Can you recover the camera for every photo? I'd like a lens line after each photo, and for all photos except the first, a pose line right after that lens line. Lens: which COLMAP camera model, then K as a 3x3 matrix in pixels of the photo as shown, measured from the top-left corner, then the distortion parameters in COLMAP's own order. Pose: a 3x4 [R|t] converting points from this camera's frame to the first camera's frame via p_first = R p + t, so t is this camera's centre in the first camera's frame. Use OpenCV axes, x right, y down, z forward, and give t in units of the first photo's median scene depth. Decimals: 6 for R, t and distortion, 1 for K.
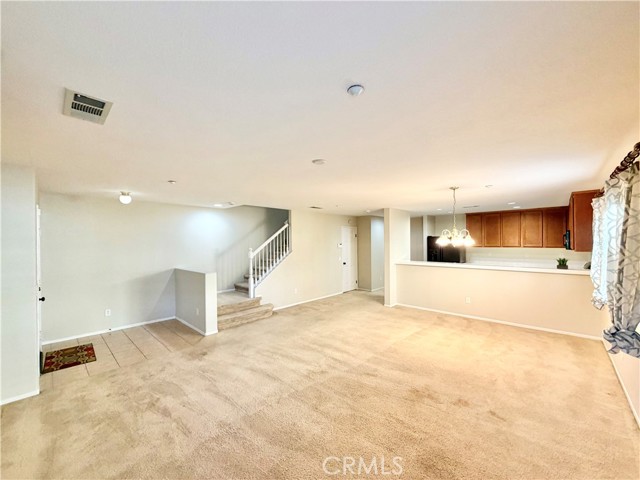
lens RADIAL K [[254.8, 0, 320.0], [0, 254.8, 240.0], [0, 0, 1]] dist [0.001278, 0.000160]
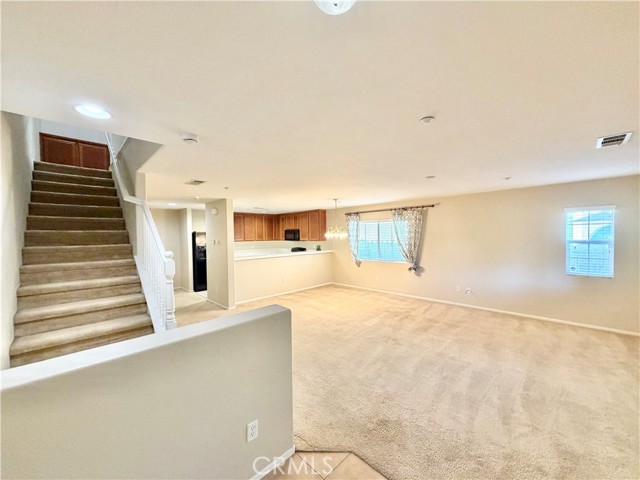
lens RADIAL K [[254.8, 0, 320.0], [0, 254.8, 240.0], [0, 0, 1]] dist [0.001278, 0.000160]
pose [[0.037002, -0.017230, 0.999167, -0.758989], [0.002301, 0.999850, 0.017157, 0.004659], [-0.999313, 0.001664, 0.037036, 0.811319]]
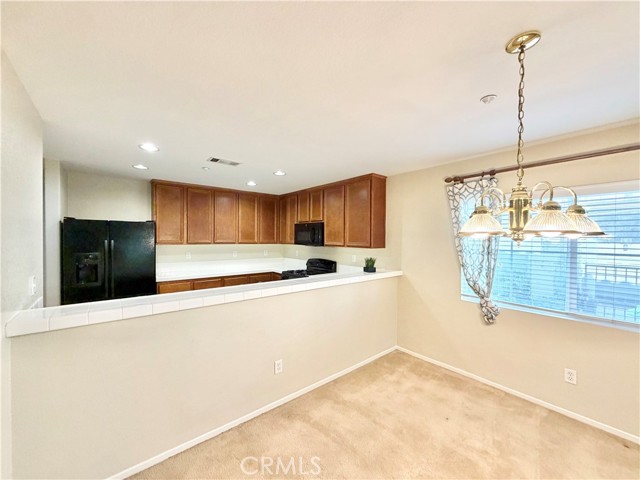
lens RADIAL K [[254.8, 0, 320.0], [0, 254.8, 240.0], [0, 0, 1]] dist [0.001278, 0.000160]
pose [[0.123022, -0.005105, 0.992391, 0.164594], [-0.015919, 0.999848, 0.007117, 0.013960], [-0.992276, -0.016674, 0.122922, 0.928168]]
